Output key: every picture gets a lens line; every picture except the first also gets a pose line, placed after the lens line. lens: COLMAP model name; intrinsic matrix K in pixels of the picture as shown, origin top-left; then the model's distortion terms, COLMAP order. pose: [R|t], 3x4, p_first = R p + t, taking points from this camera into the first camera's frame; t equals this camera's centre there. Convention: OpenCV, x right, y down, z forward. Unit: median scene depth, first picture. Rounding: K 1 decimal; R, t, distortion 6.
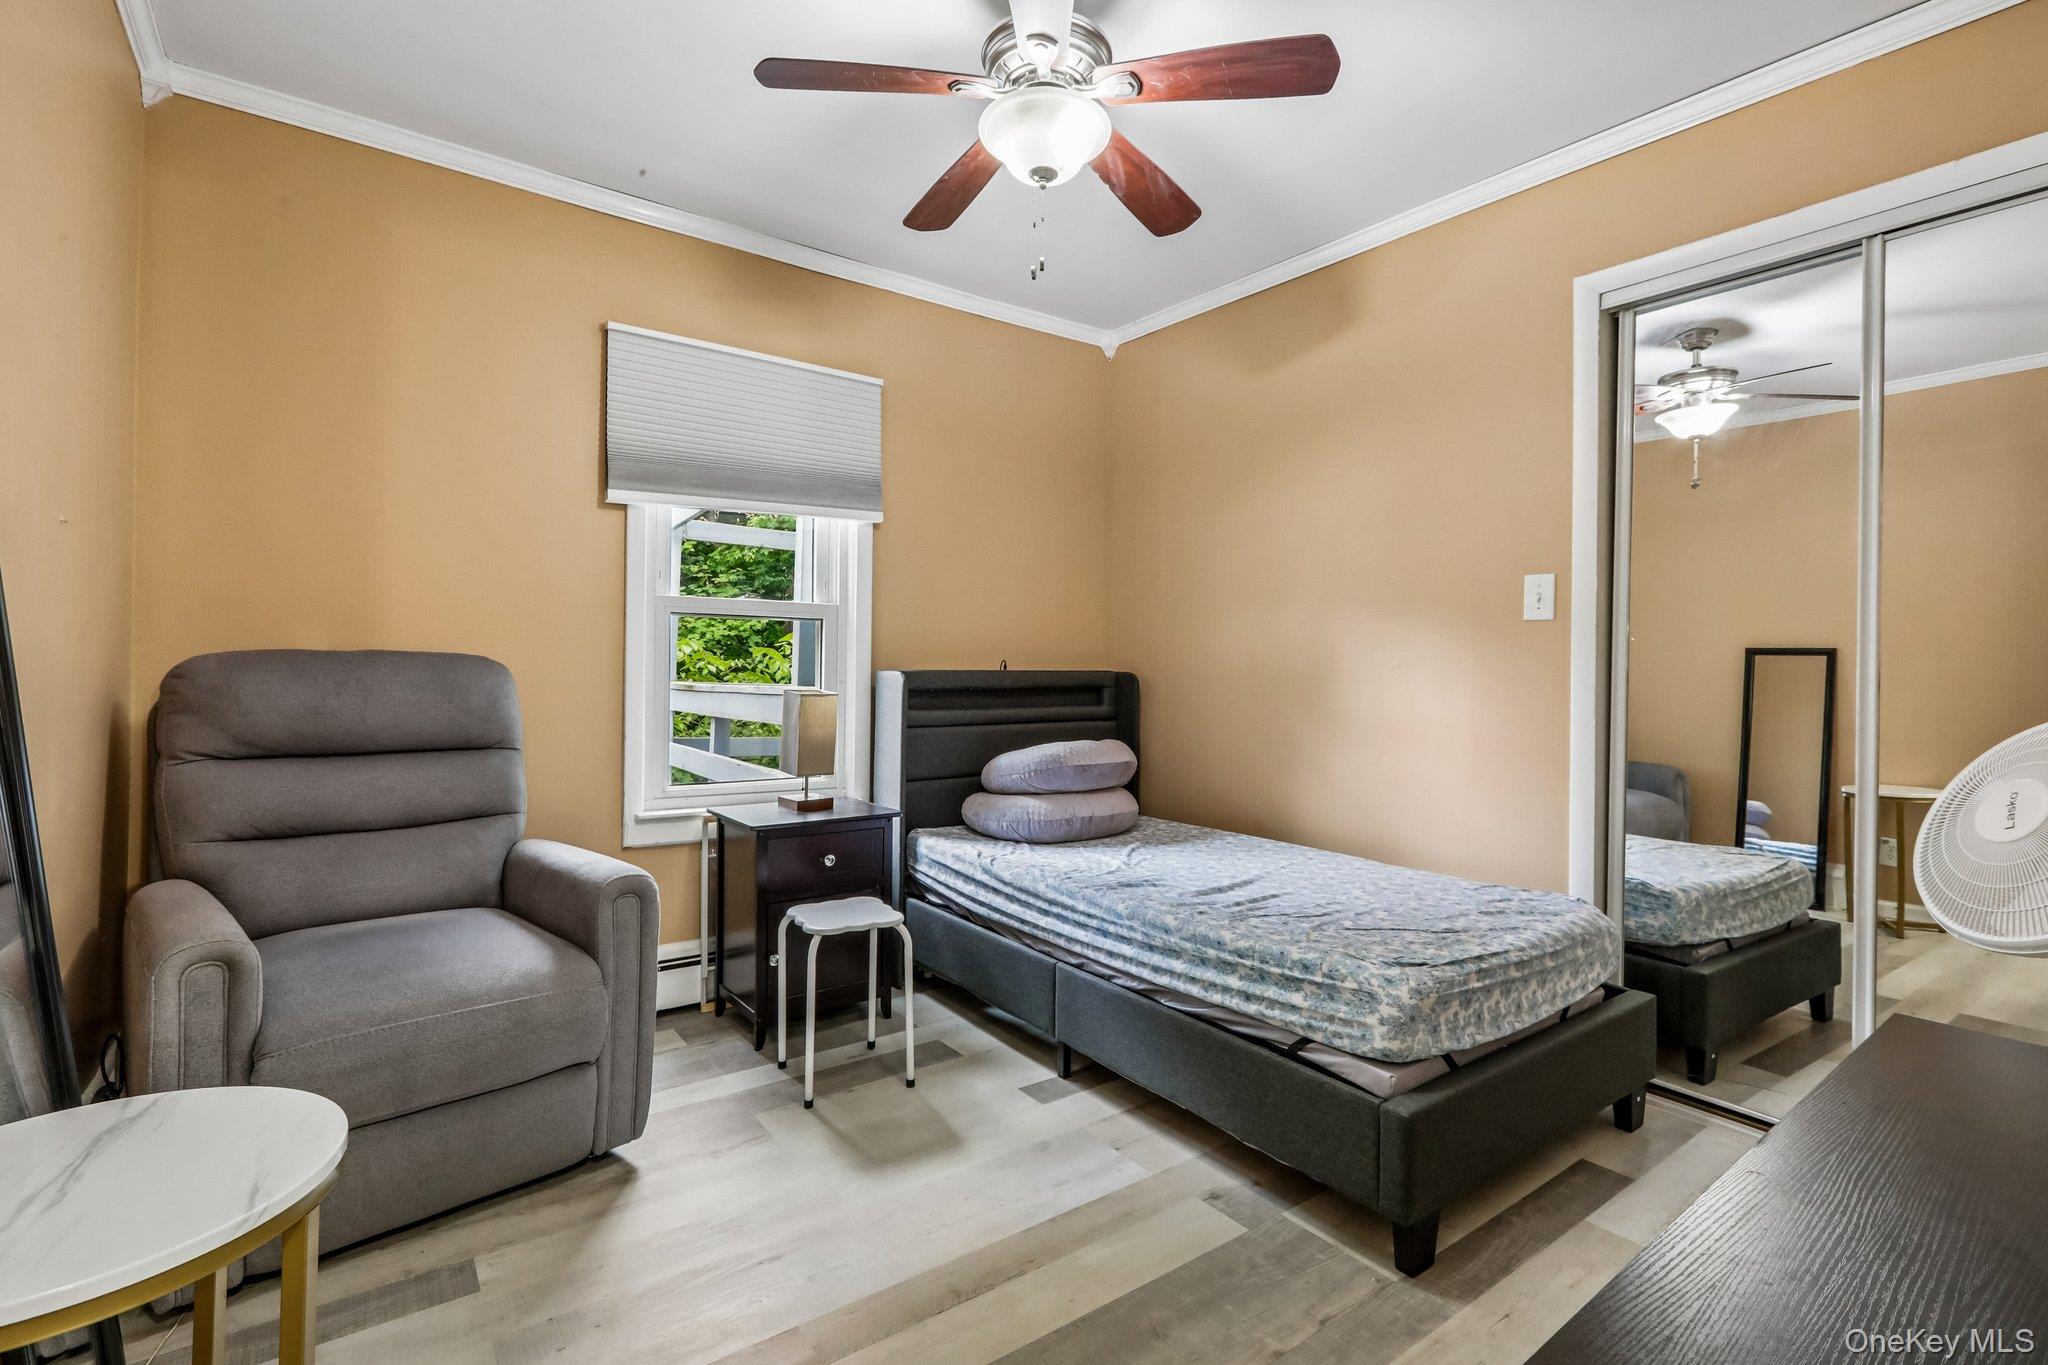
lens RADIAL K [[937.2, 0, 1022.5], [0, 937.2, 672.8], [0, 0, 1]] dist [-0.001782, 0.002575]
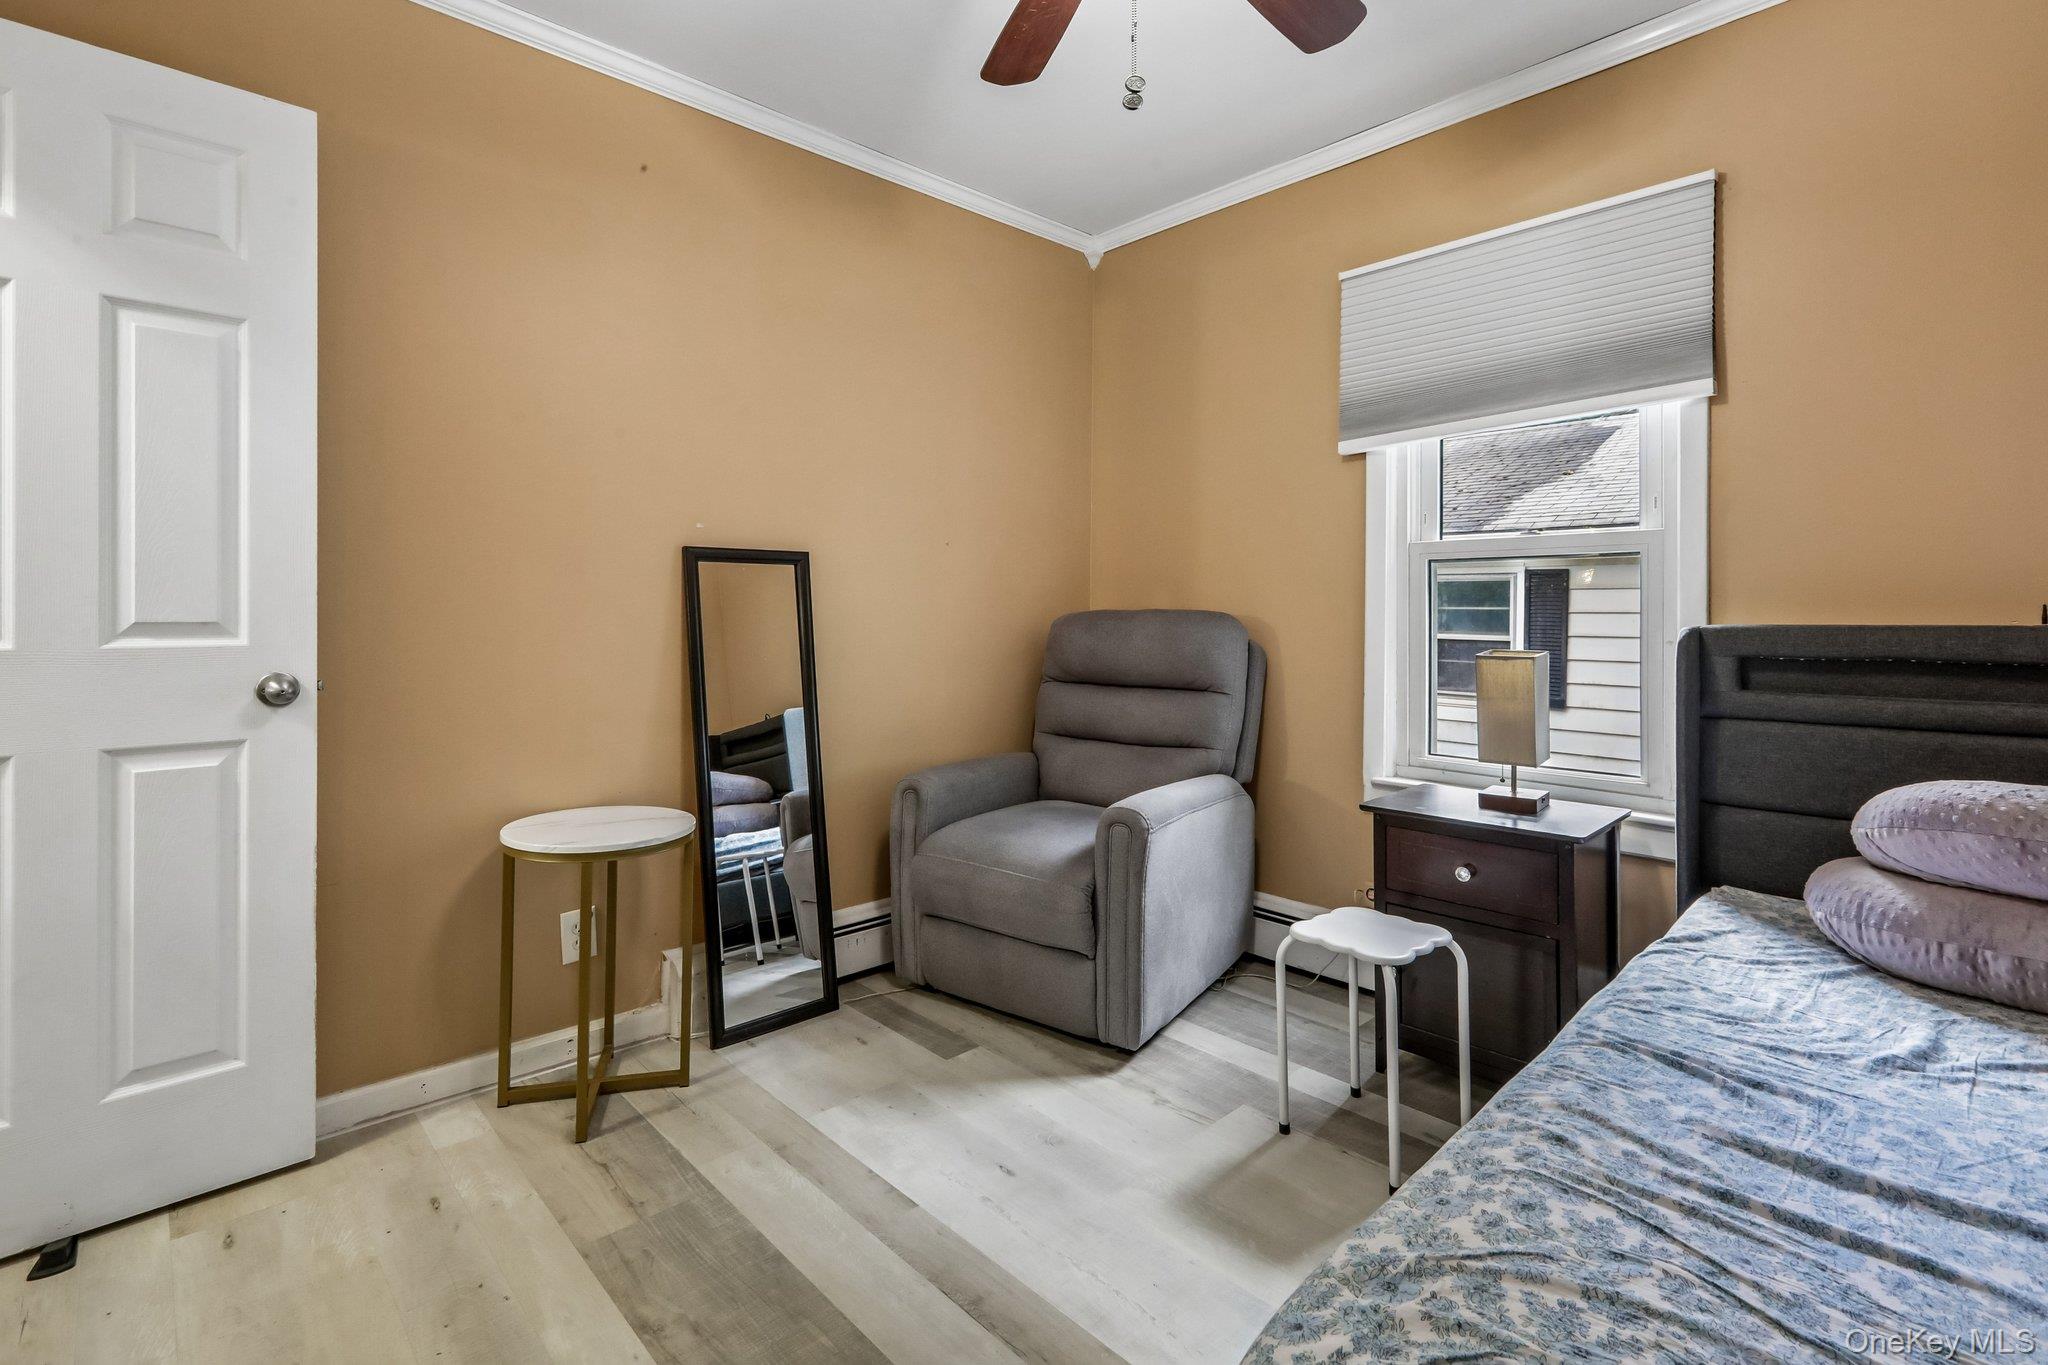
lens RADIAL K [[937.2, 0, 1012.7], [0, 937.2, 611.1], [0, 0, 1]] dist [-0.001782, 0.002575]
pose [[0.121403, -0.017959, -0.992441, 0.534645], [-0.007259, 0.999794, -0.018980, 0.004386], [0.992577, 0.009509, 0.121247, 0.576555]]
